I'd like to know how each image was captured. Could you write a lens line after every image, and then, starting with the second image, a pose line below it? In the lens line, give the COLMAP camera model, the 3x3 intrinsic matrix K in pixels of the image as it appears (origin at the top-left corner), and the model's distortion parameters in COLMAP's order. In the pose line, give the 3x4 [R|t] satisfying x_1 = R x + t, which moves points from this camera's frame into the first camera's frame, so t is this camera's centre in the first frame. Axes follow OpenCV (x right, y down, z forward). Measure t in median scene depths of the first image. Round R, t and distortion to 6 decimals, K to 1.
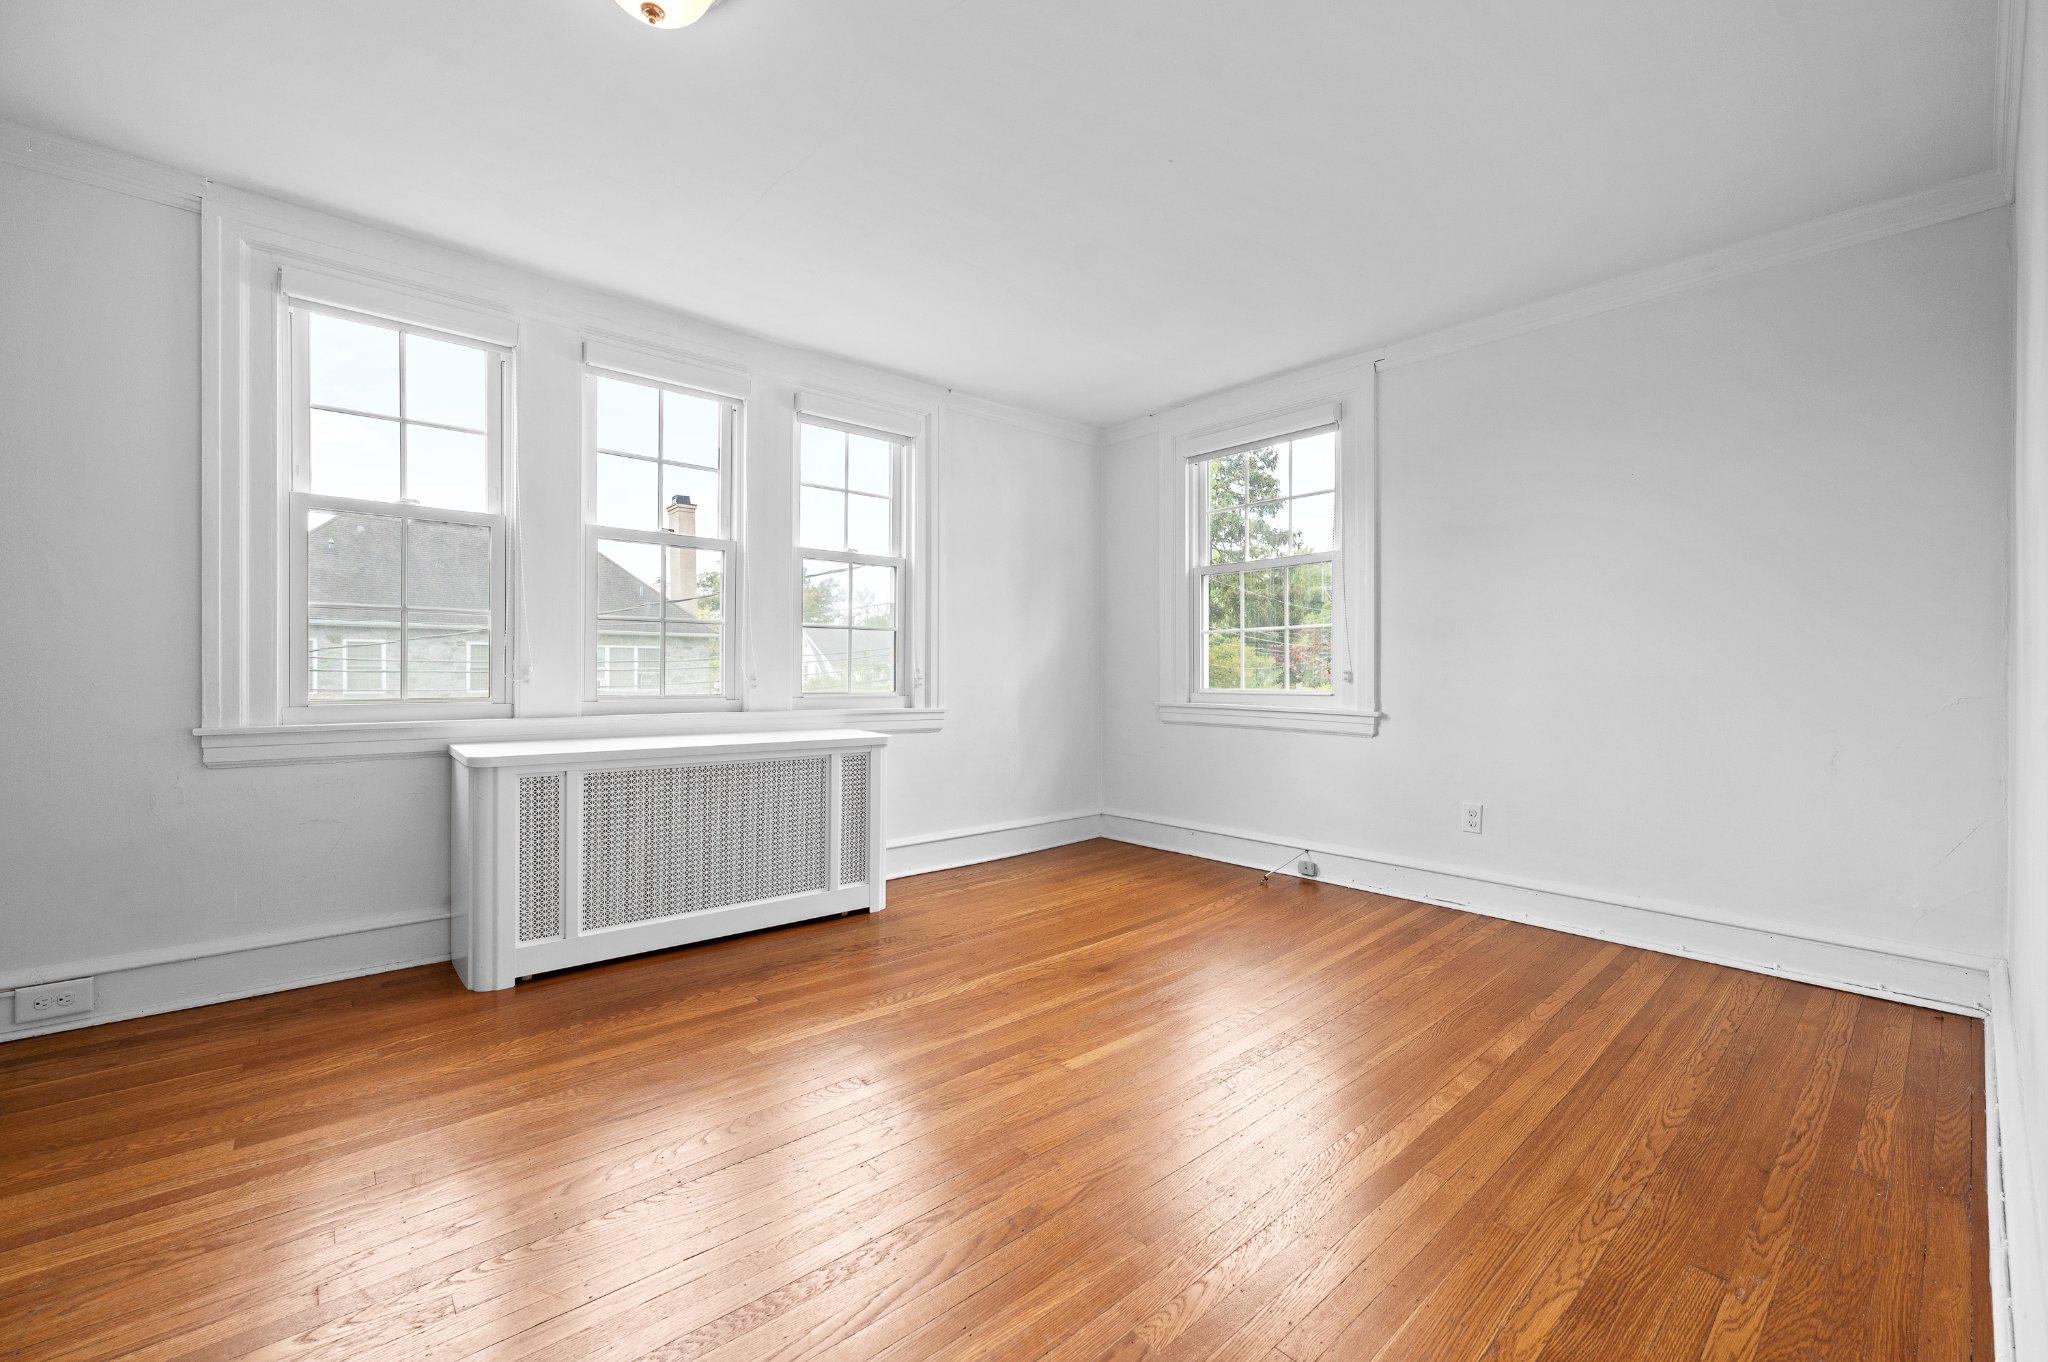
lens RADIAL K [[825.3, 0, 1032.1], [0, 825.3, 683.7], [0, 0, 1]] dist [-0.001213, -0.000215]
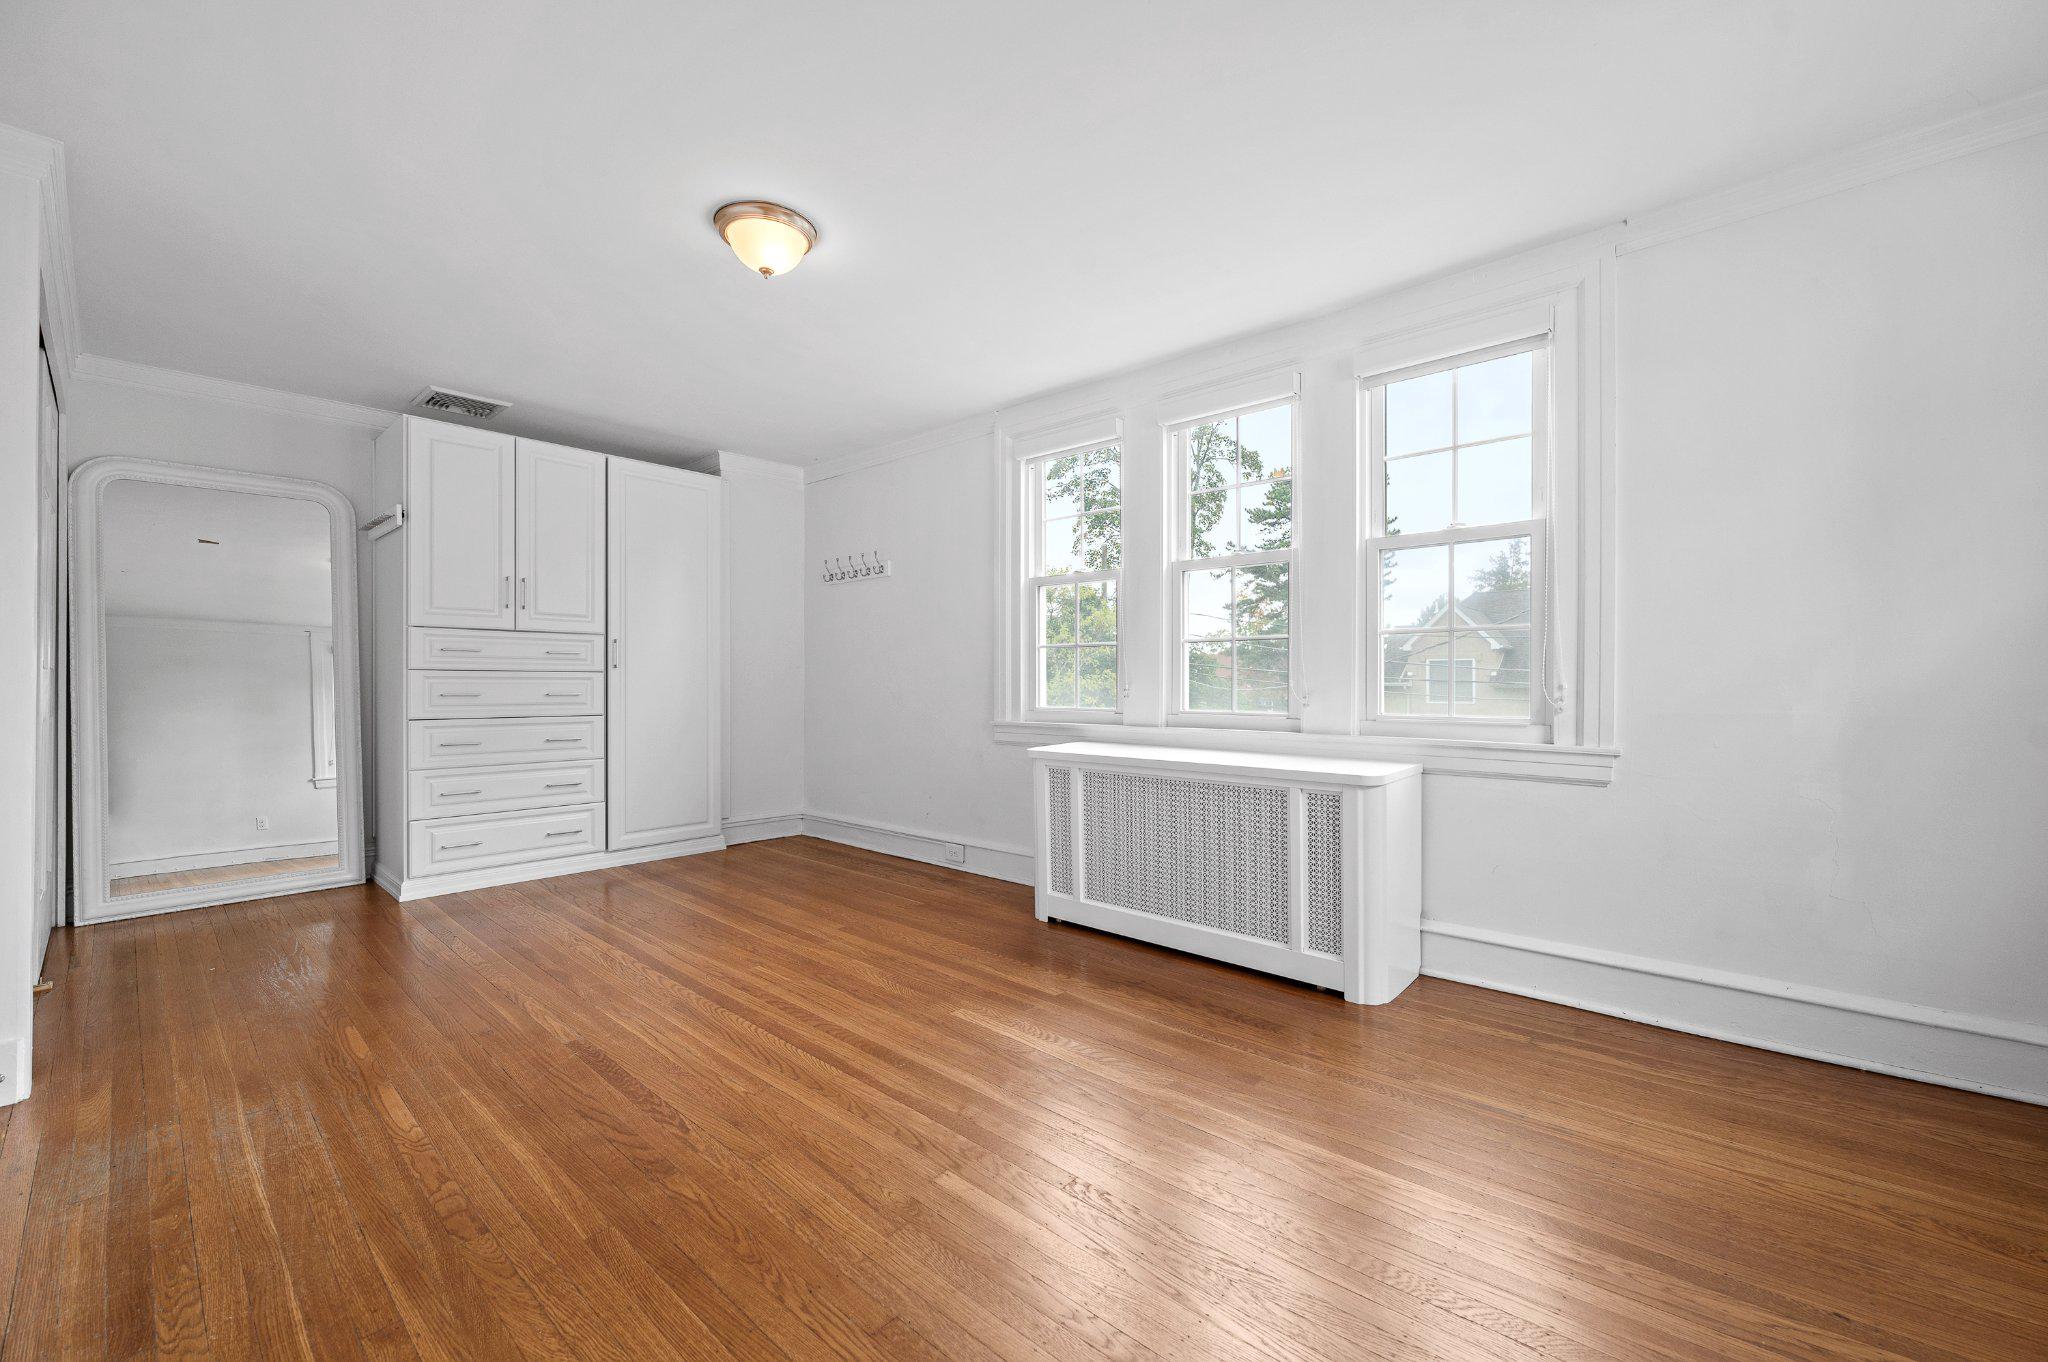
lens RADIAL K [[848.7, 0, 1022.9], [0, 848.7, 675.1], [0, 0, 1]] dist [-0.000511, -0.000061]
pose [[0.101833, -0.005638, -0.994786, 0.577126], [-0.003781, 0.999975, -0.006055, -0.024139], [0.994794, 0.004378, 0.101809, 0.617871]]
